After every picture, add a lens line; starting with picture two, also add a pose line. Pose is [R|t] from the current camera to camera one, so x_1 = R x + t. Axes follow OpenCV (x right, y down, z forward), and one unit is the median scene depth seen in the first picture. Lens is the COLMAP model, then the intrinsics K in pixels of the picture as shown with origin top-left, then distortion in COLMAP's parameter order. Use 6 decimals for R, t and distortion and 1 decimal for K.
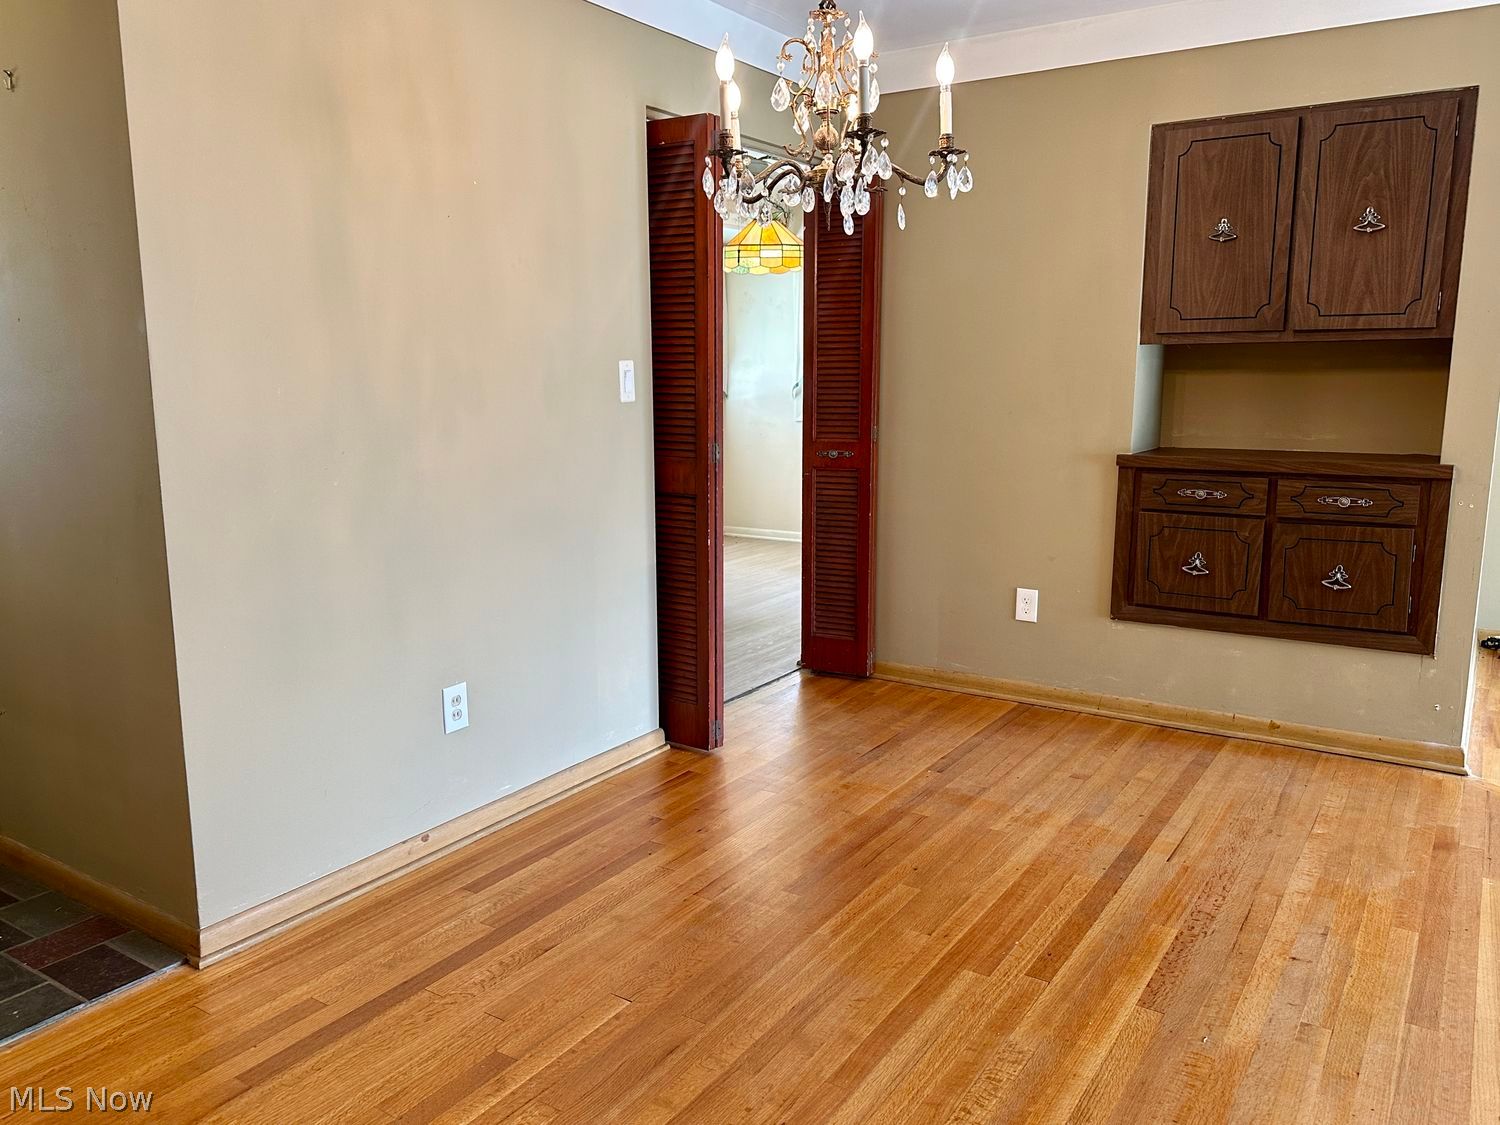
lens RADIAL K [[1132.5, 0, 726.8], [0, 1132.5, 547.3], [0, 0, 1]] dist [0.168833, -0.220974]
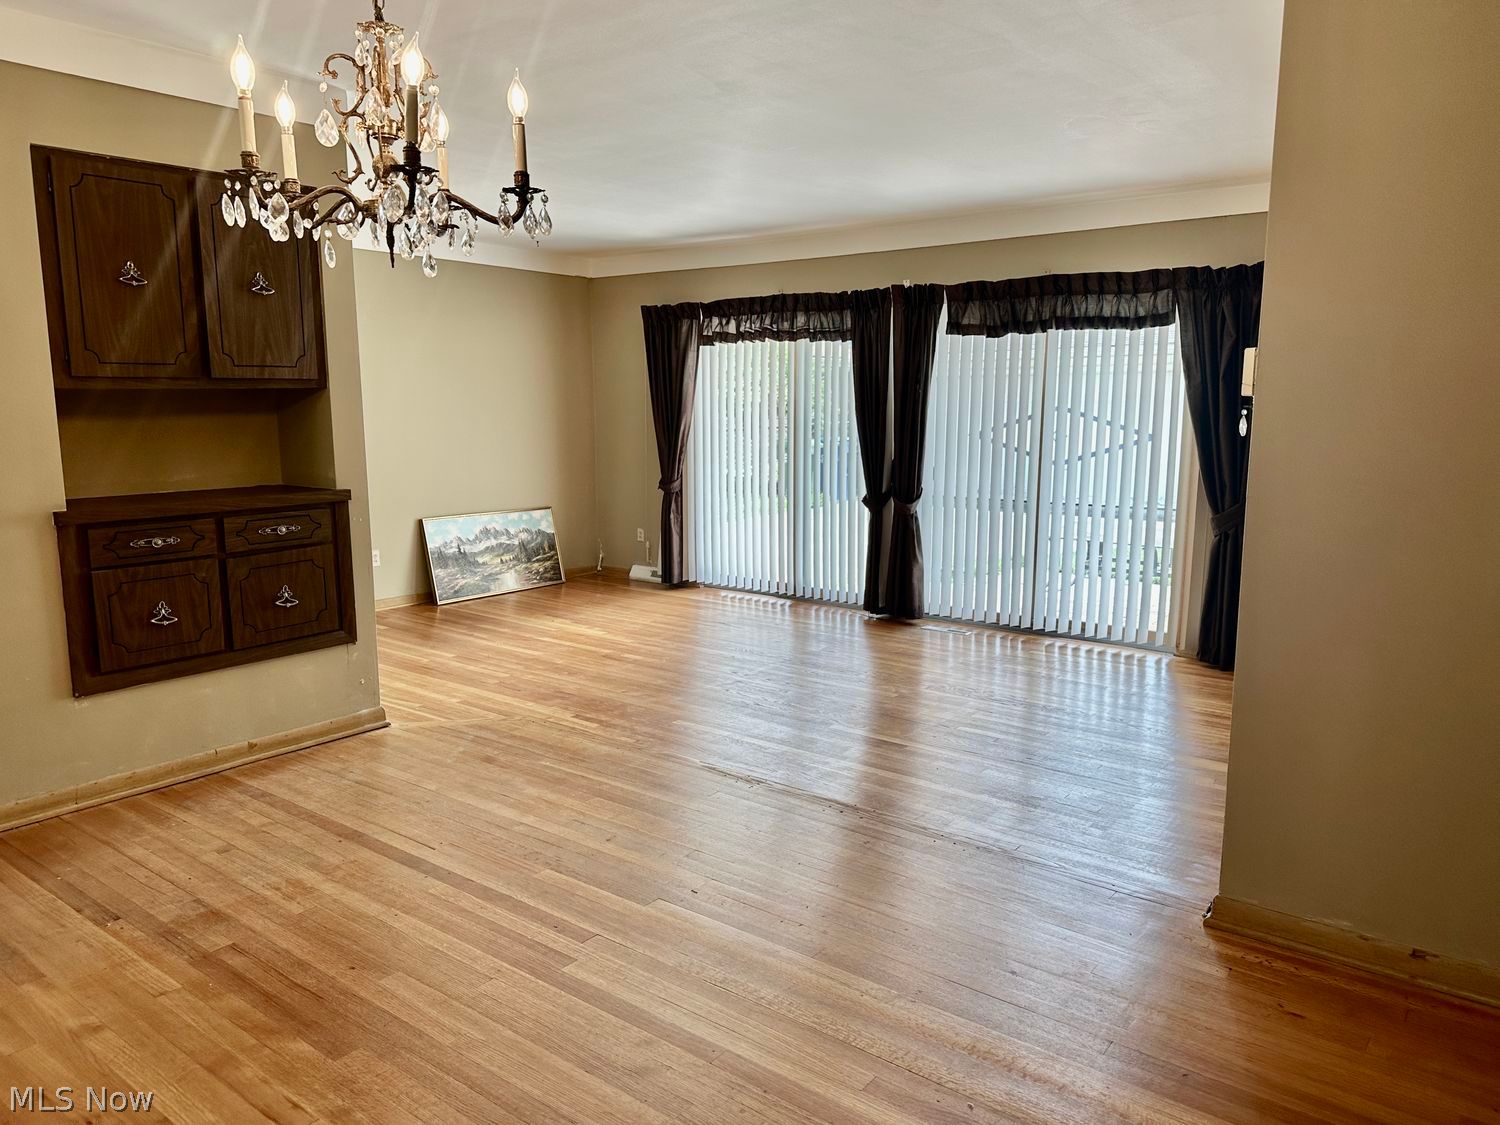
lens RADIAL K [[1088.8, 0, 742.5], [0, 1088.8, 558.3], [0, 0, 1]] dist [0.094687, -0.122440]
pose [[0.070721, -0.141460, 0.987415, -0.511903], [0.155659, 0.979331, 0.129154, -0.082030], [-0.985276, 0.144566, 0.091278, 0.465424]]
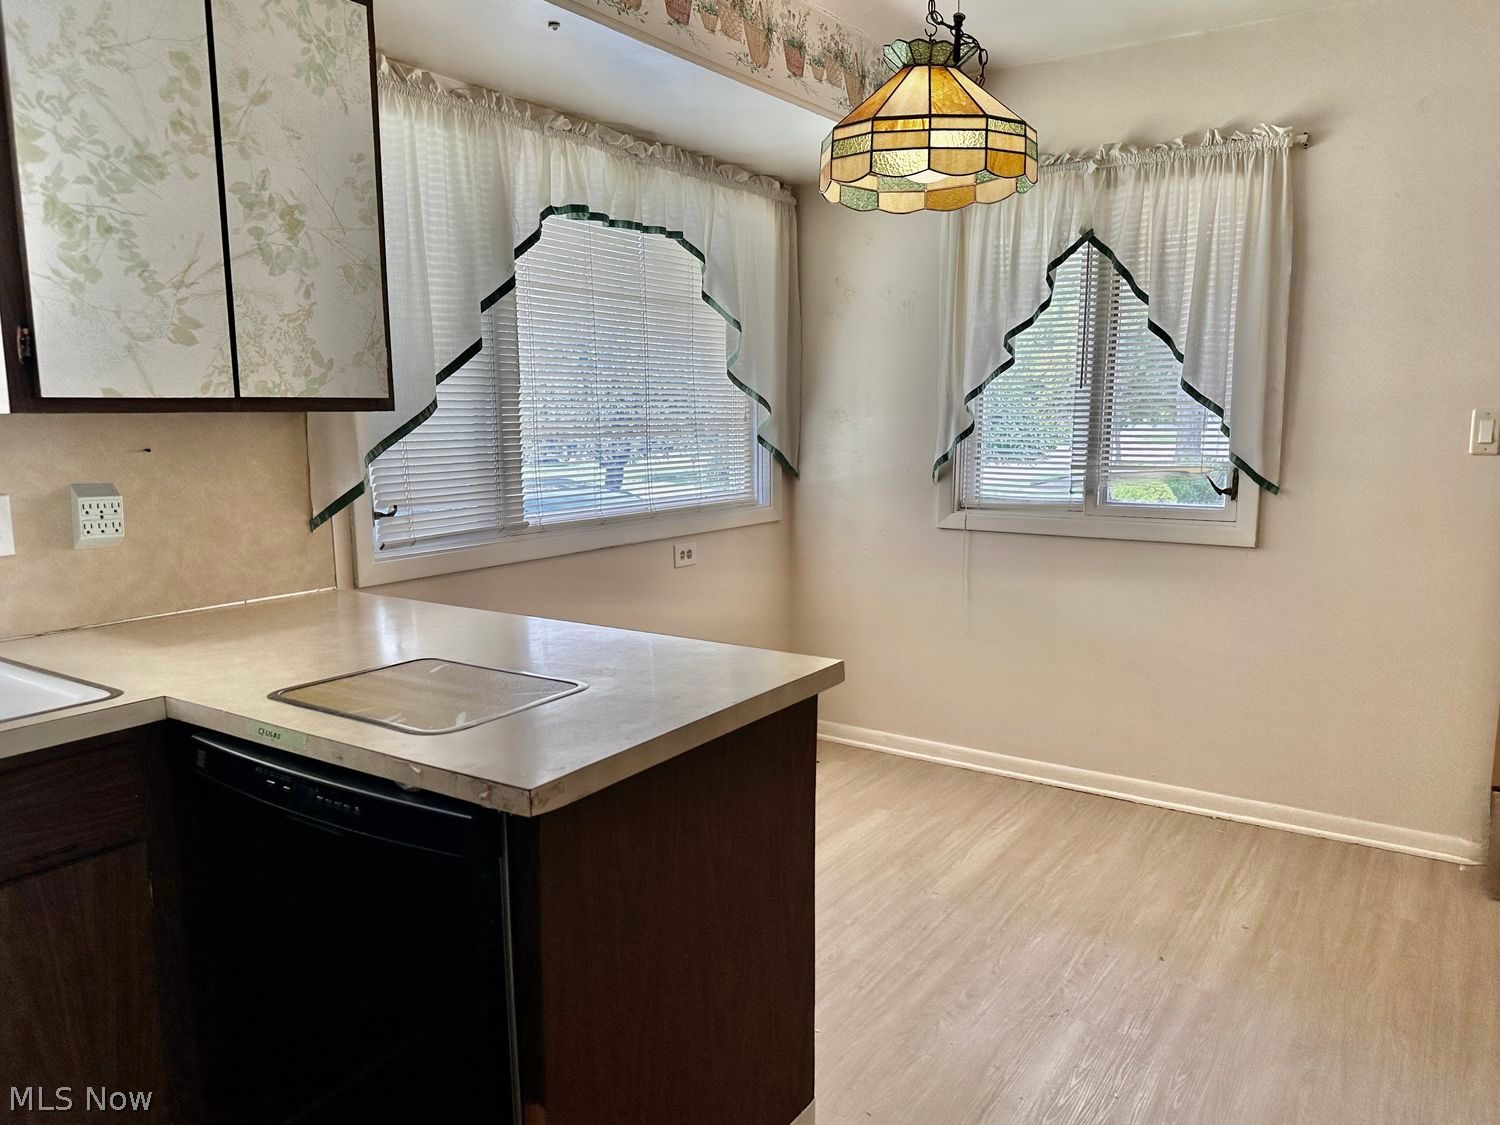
lens RADIAL K [[1100.7, 0, 750.2], [0, 1100.7, 571.8], [0, 0, 1]] dist [0.058533, -0.087168]
pose [[0.999981, 0.002104, 0.005723, -0.061877], [-0.002045, 0.999946, -0.010236, -0.196091], [-0.005744, 0.010224, 0.999931, 1.159452]]
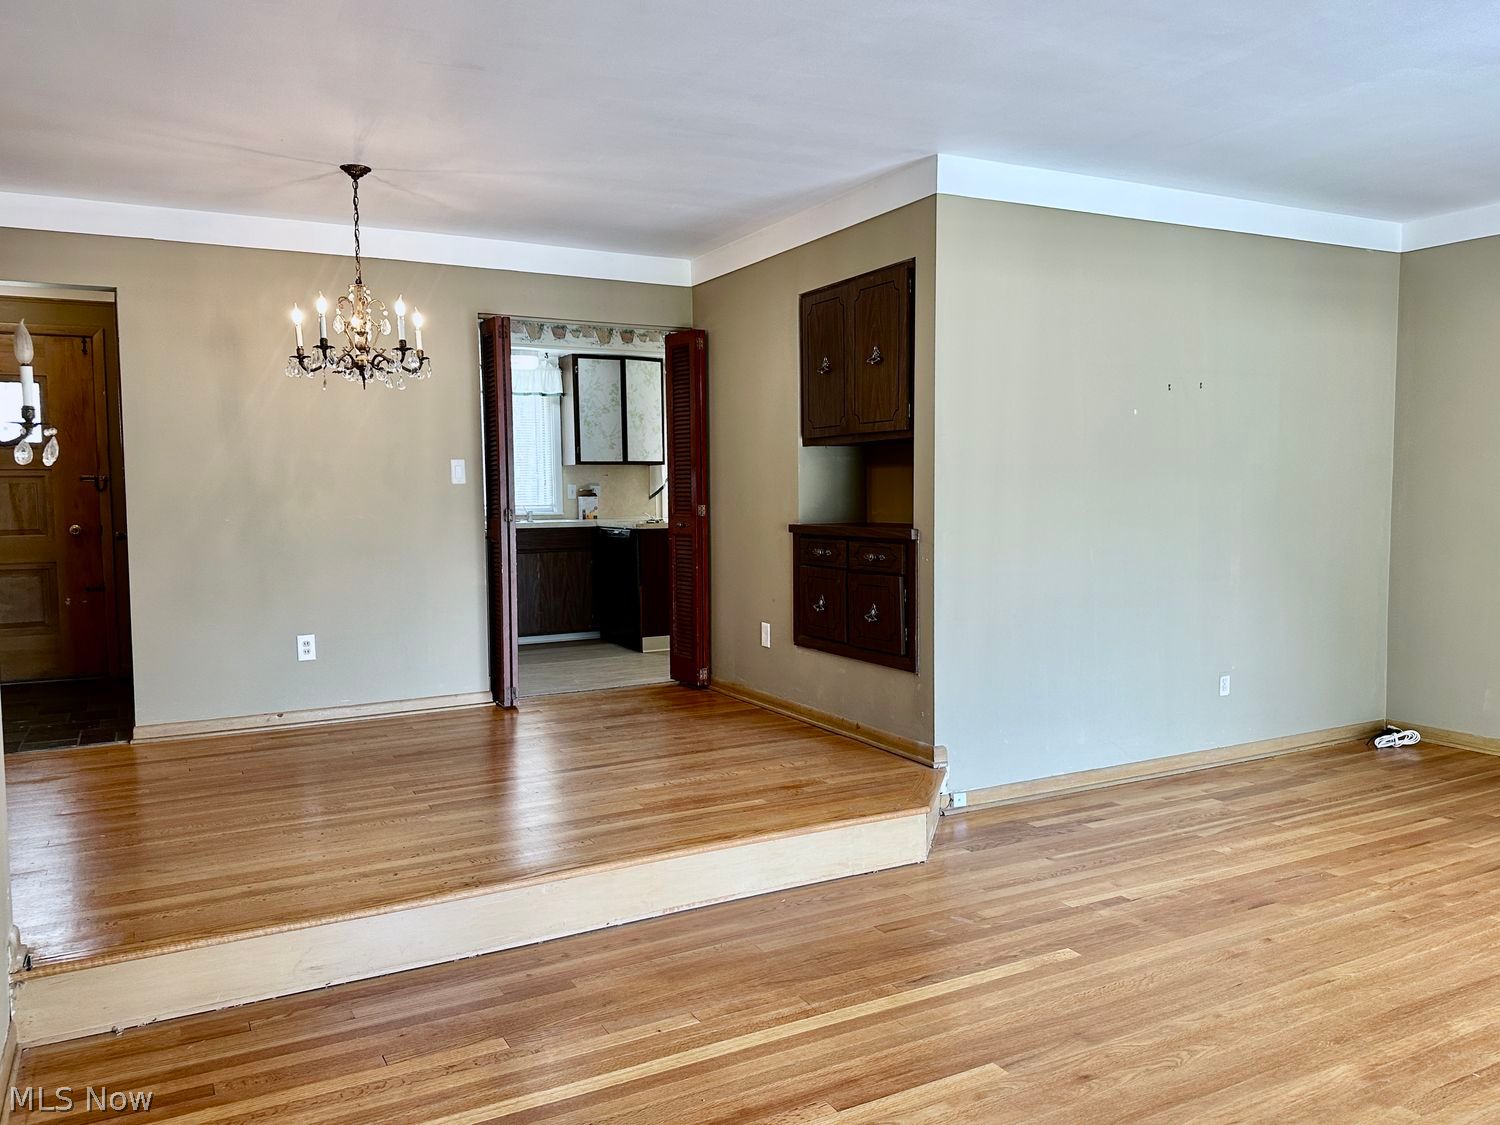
lens RADIAL K [[1088.8, 0, 742.5], [0, 1088.8, 558.3], [0, 0, 1]] dist [0.094687, -0.122440]
pose [[0.885172, 0.027637, -0.464443, 1.000580], [-0.067688, 0.995263, -0.069780, 0.062442], [0.460314, 0.093204, 0.882850, -0.201528]]
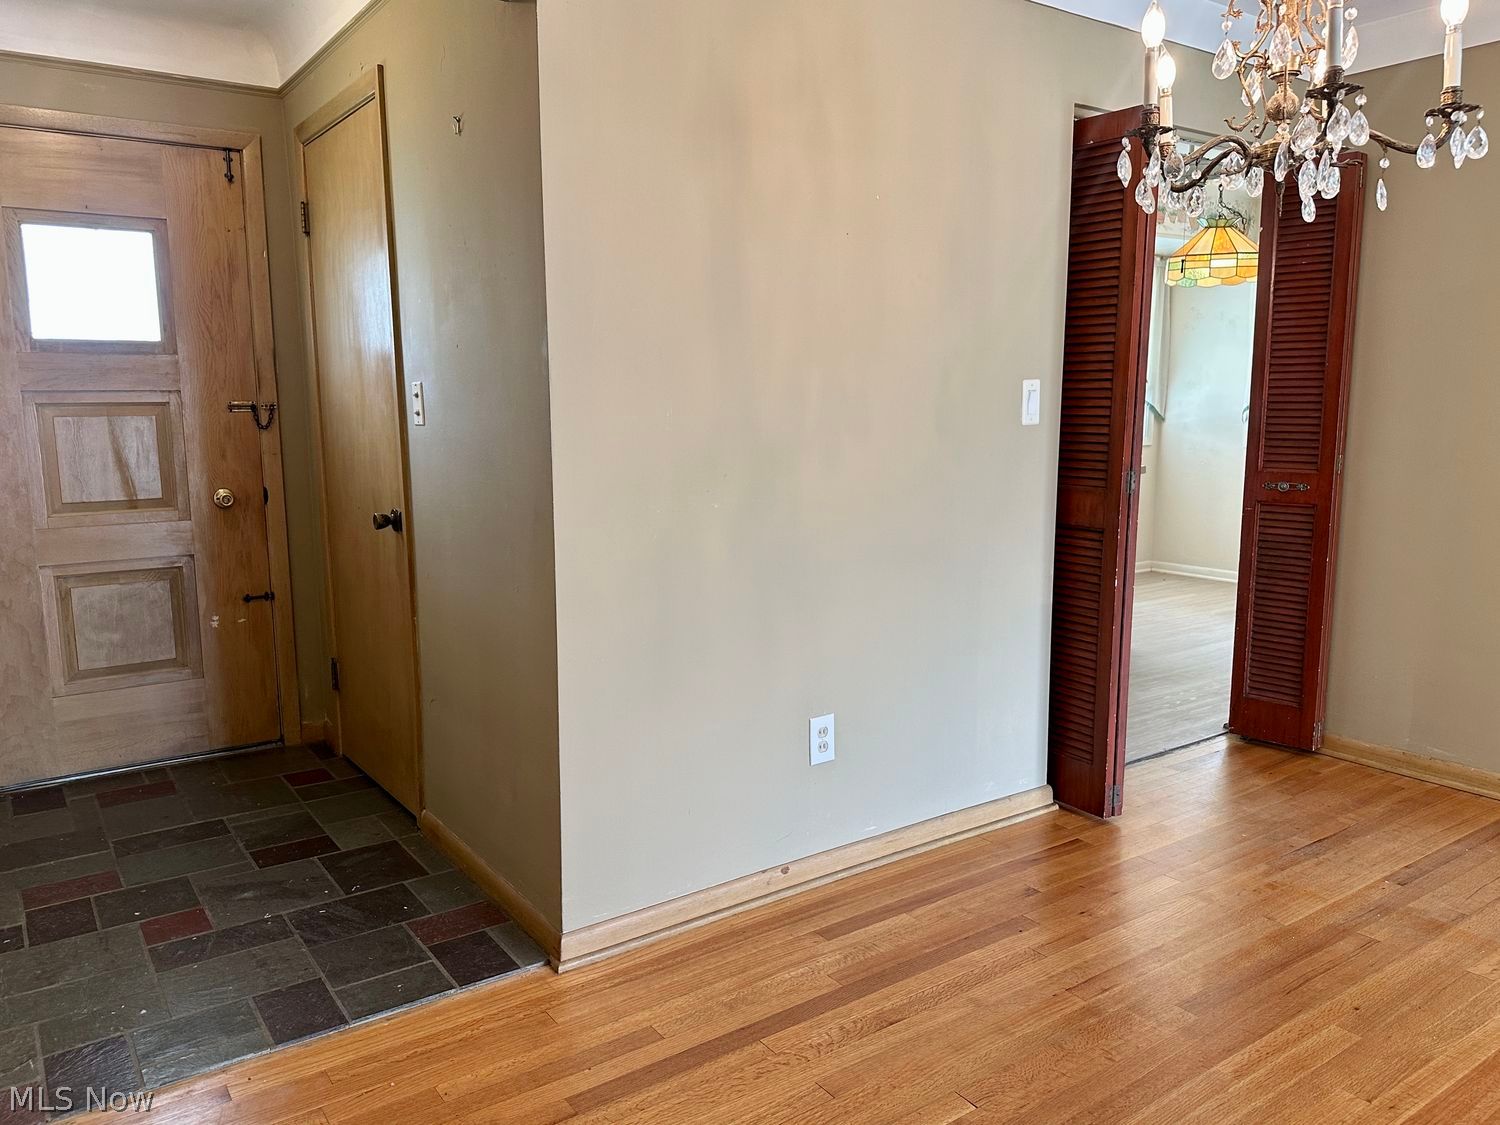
lens RADIAL K [[1098.9, 0, 749.8], [0, 1098.9, 557.4], [0, 0, 1]] dist [0.053608, -0.055988]
pose [[0.933708, 0.053958, -0.353947, 0.021628], [-0.056324, 0.998406, 0.003623, -0.011828], [0.353578, 0.016553, 0.935259, 0.096296]]
